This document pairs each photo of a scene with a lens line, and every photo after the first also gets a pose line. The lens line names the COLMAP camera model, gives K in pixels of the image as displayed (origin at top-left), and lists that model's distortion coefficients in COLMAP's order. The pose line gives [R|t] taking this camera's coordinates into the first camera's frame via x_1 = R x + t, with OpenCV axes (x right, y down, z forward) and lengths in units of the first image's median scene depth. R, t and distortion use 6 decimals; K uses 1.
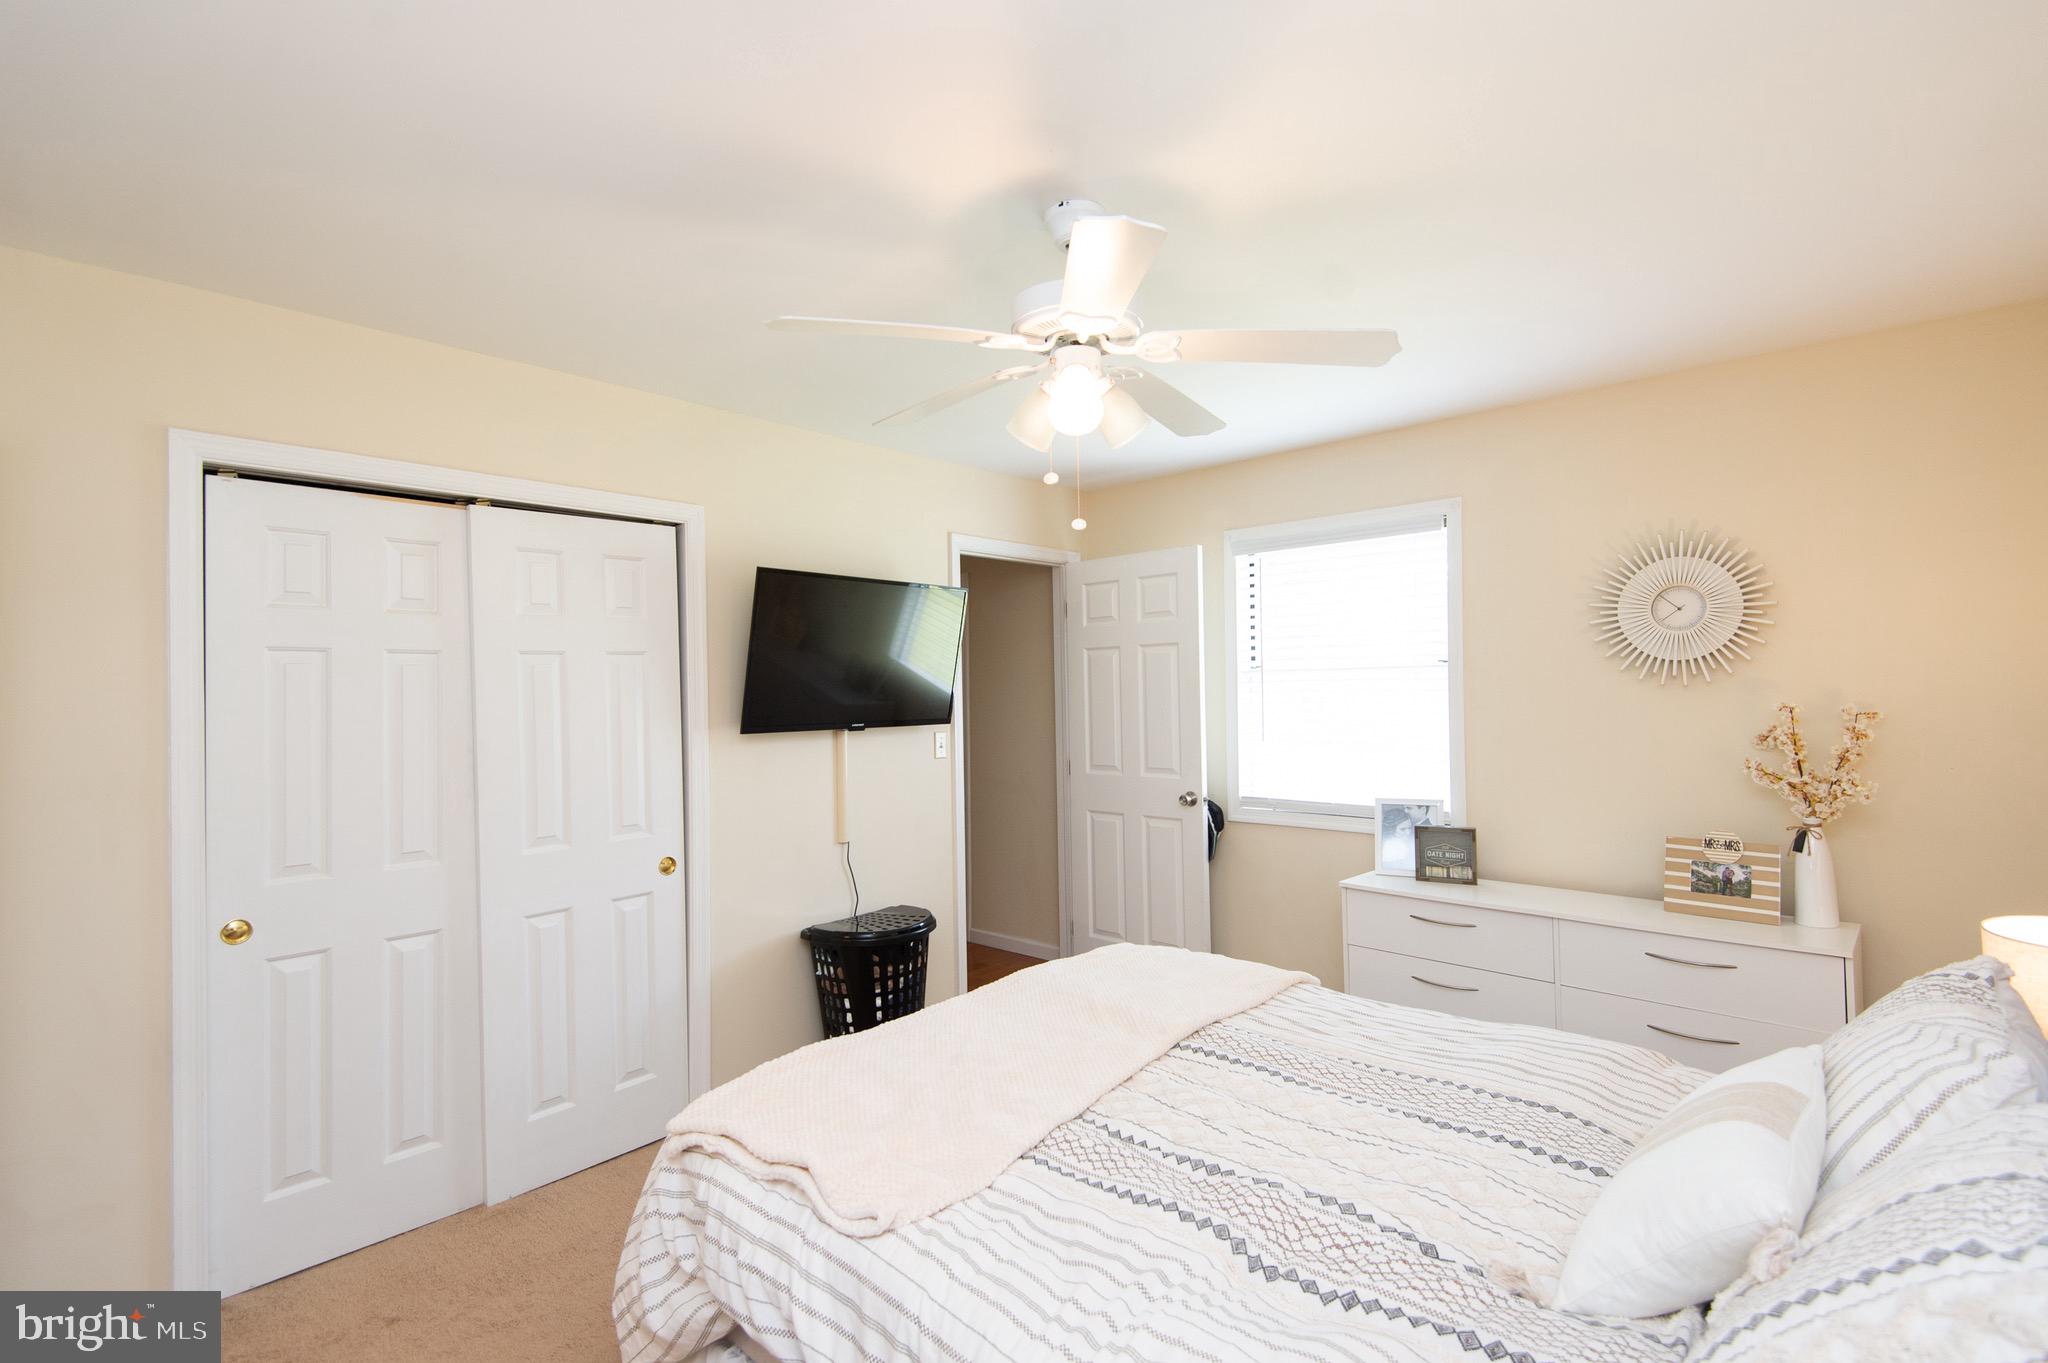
lens RADIAL K [[931.6, 0, 1019.4], [0, 931.6, 681.8], [0, 0, 1]] dist [0.012735, -0.007345]
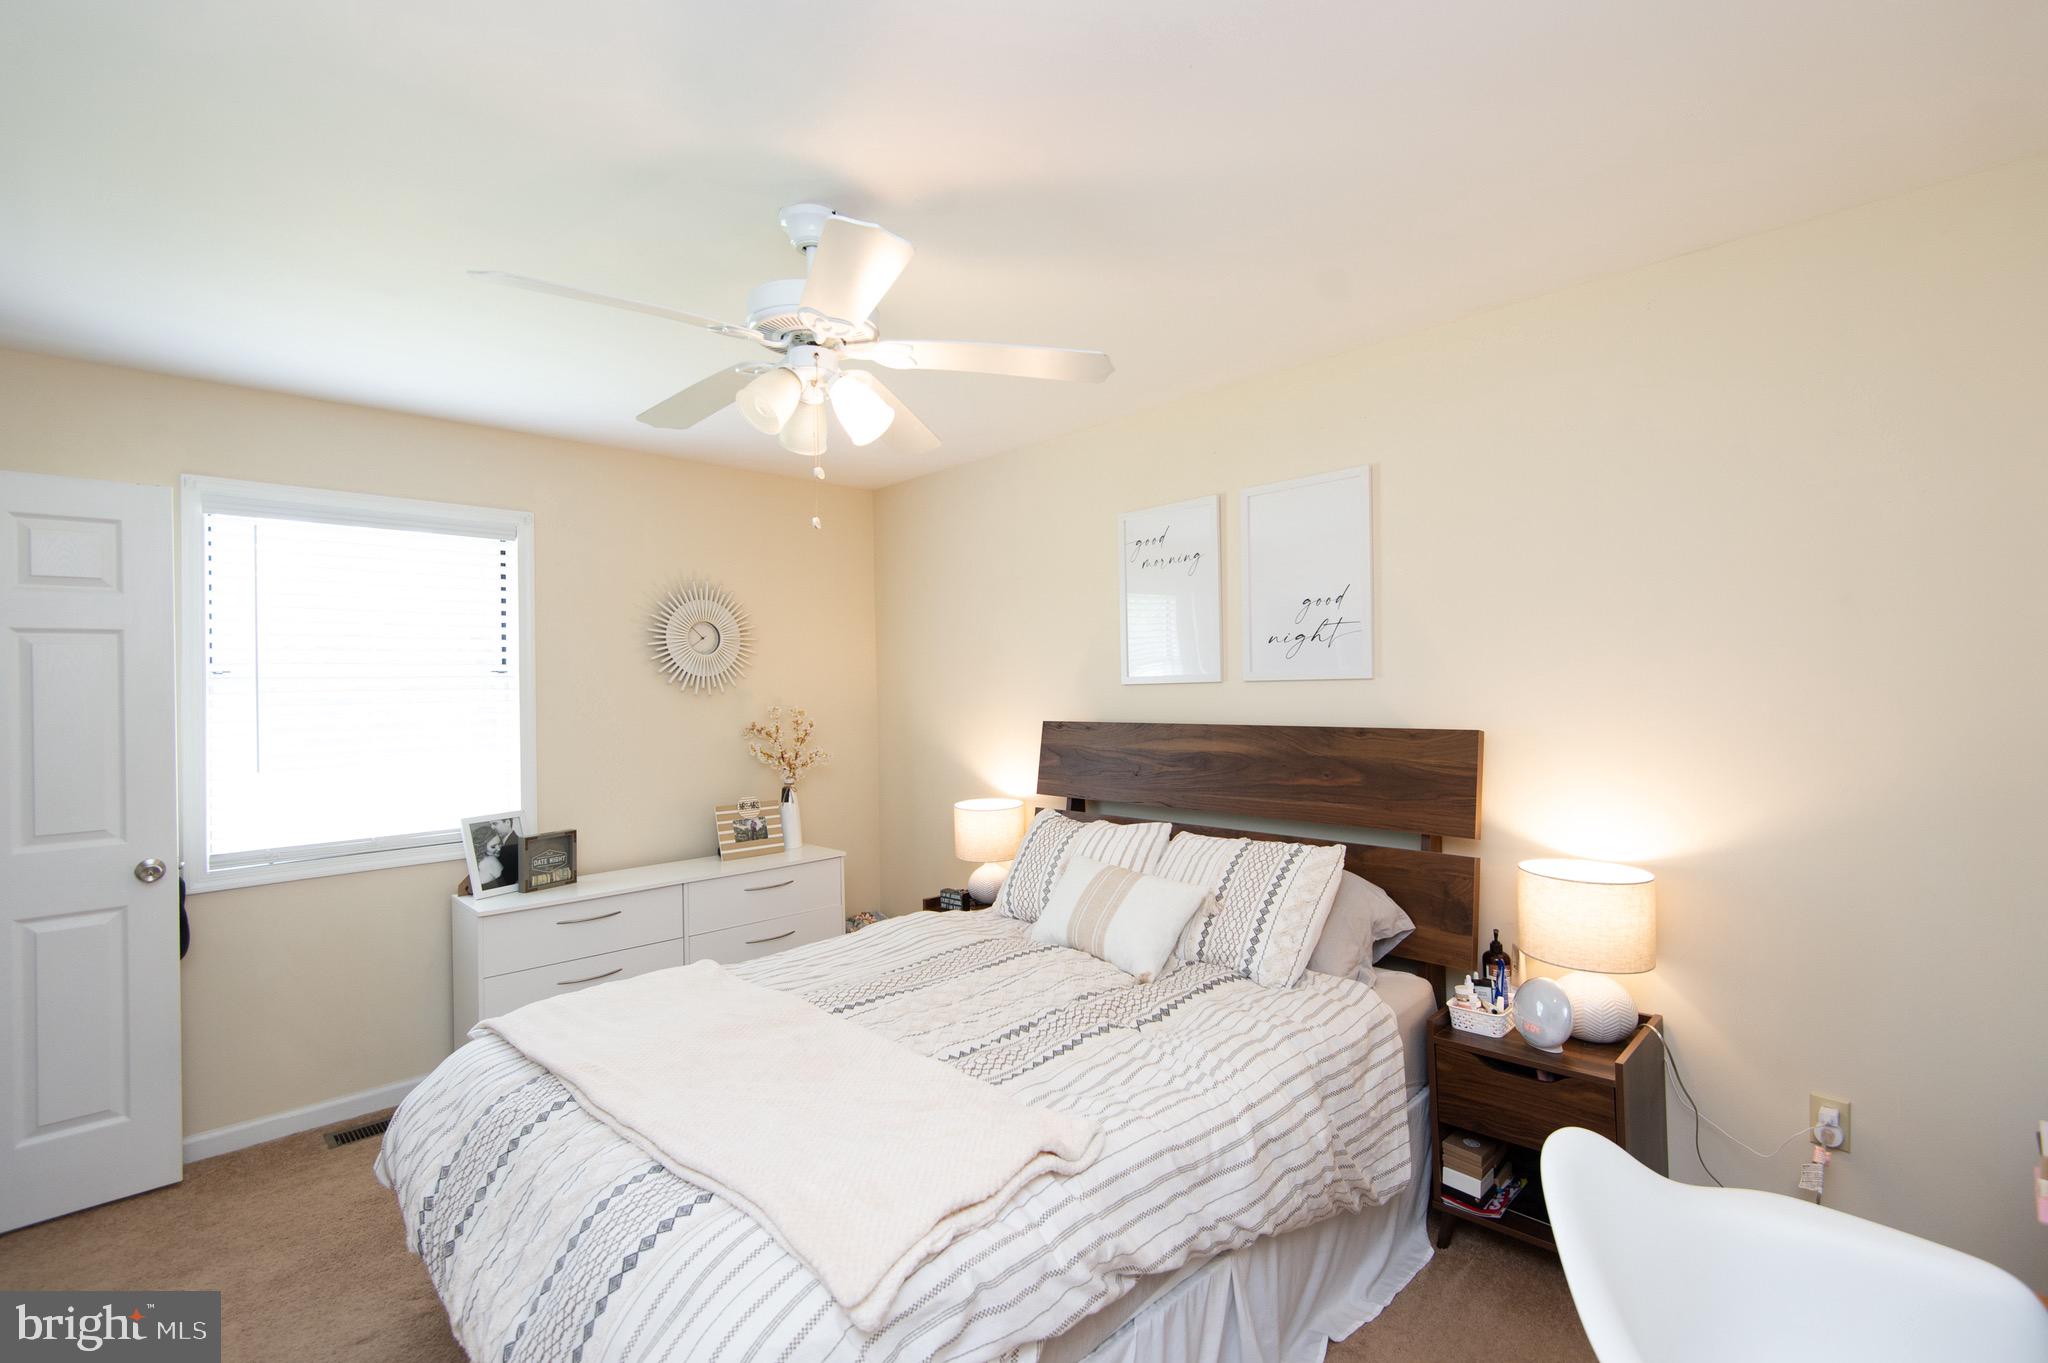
lens RADIAL K [[931.6, 0, 1019.4], [0, 931.6, 681.8], [0, 0, 1]] dist [0.012735, -0.007345]
pose [[0.044145, 0.022103, 0.998781, -0.657360], [0.011420, 0.999679, -0.022628, 0.021697], [-0.998960, 0.012405, 0.043879, 0.521351]]
